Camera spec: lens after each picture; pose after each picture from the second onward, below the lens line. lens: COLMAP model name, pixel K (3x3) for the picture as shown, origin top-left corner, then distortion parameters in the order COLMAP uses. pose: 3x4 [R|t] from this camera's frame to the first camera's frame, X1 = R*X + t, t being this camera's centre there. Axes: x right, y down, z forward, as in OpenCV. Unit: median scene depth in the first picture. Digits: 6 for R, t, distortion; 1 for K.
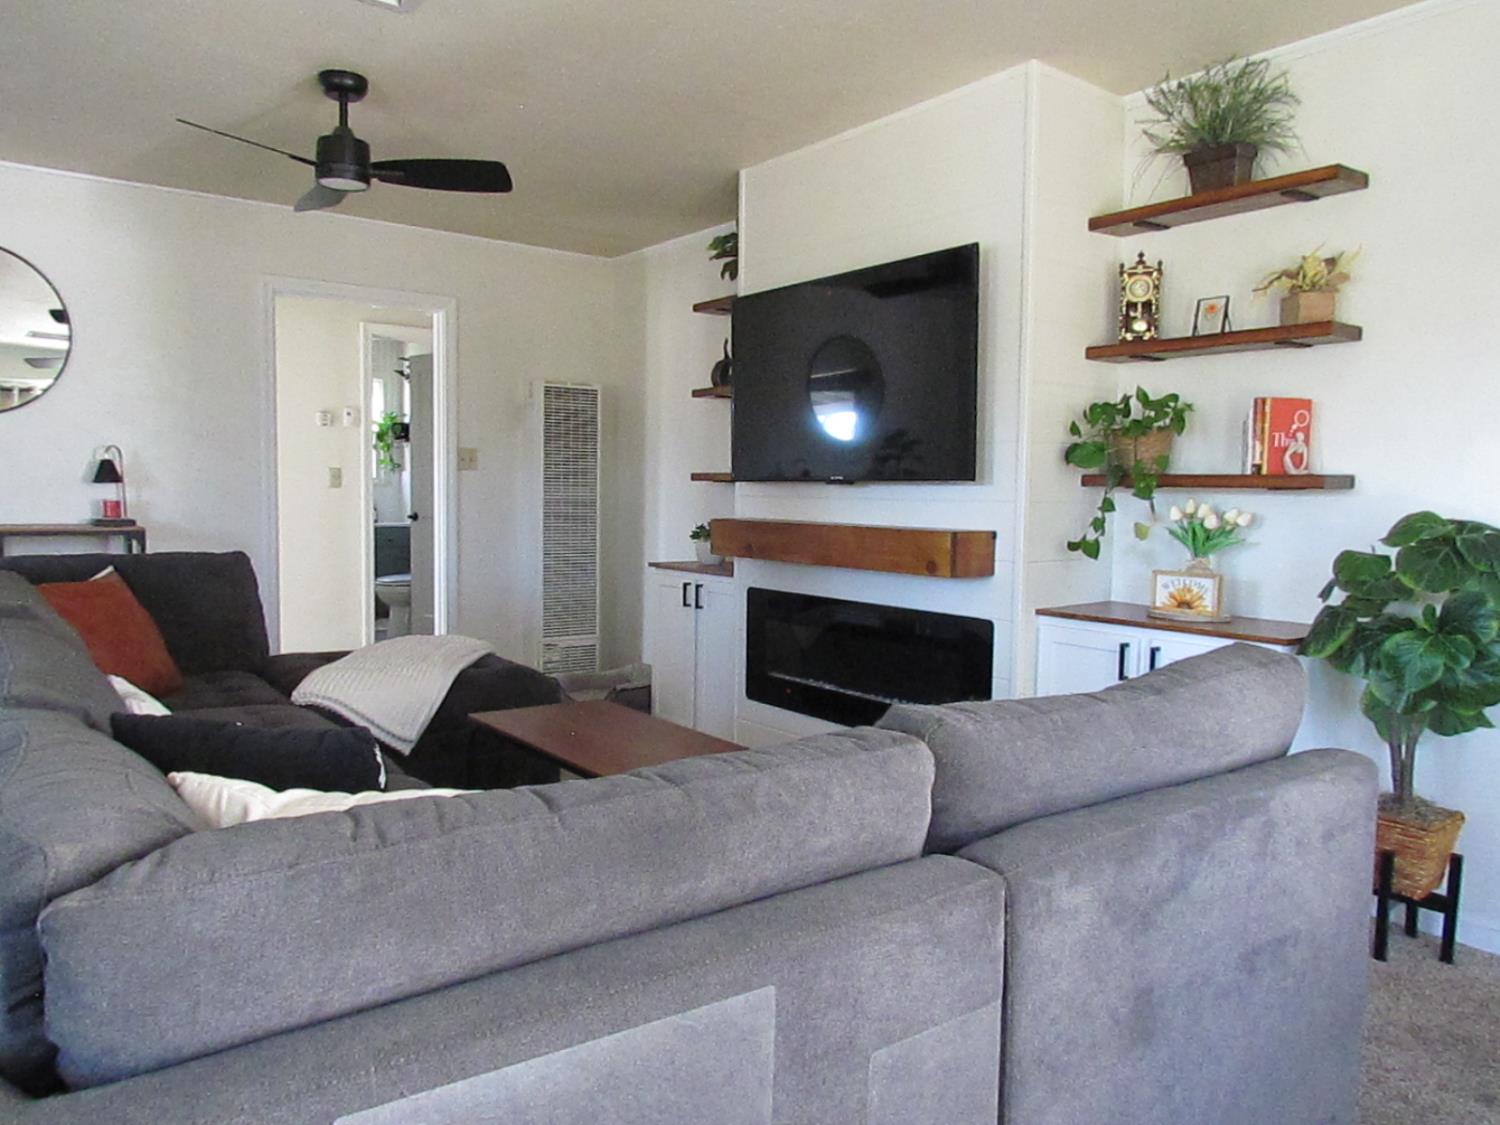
lens RADIAL K [[1065.9, 0, 750.0], [0, 1065.9, 562.5], [0, 0, 1]] dist [0.000643, 0.002185]
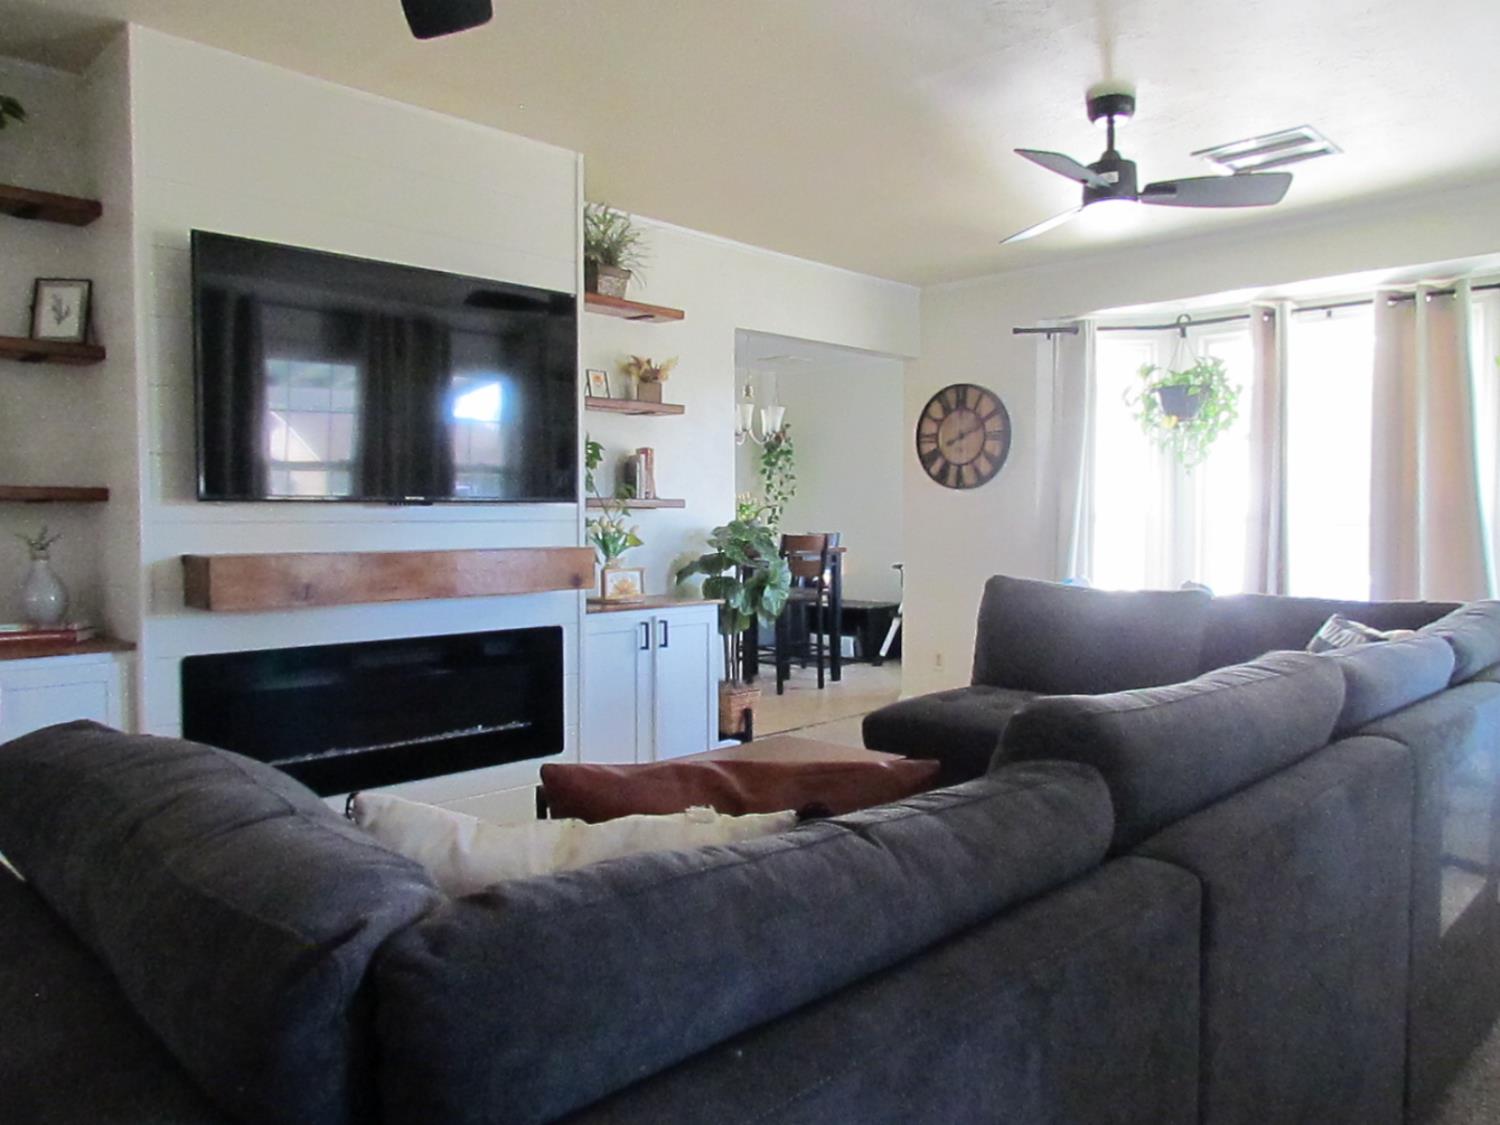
lens RADIAL K [[1065.9, 0, 750.0], [0, 1065.9, 562.5], [0, 0, 1]] dist [0.000643, 0.002185]
pose [[-0.130791, -0.075620, 0.988522, -1.023826], [0.053911, 0.995069, 0.083253, -0.108386], [-0.989943, 0.064181, -0.126069, 1.032299]]
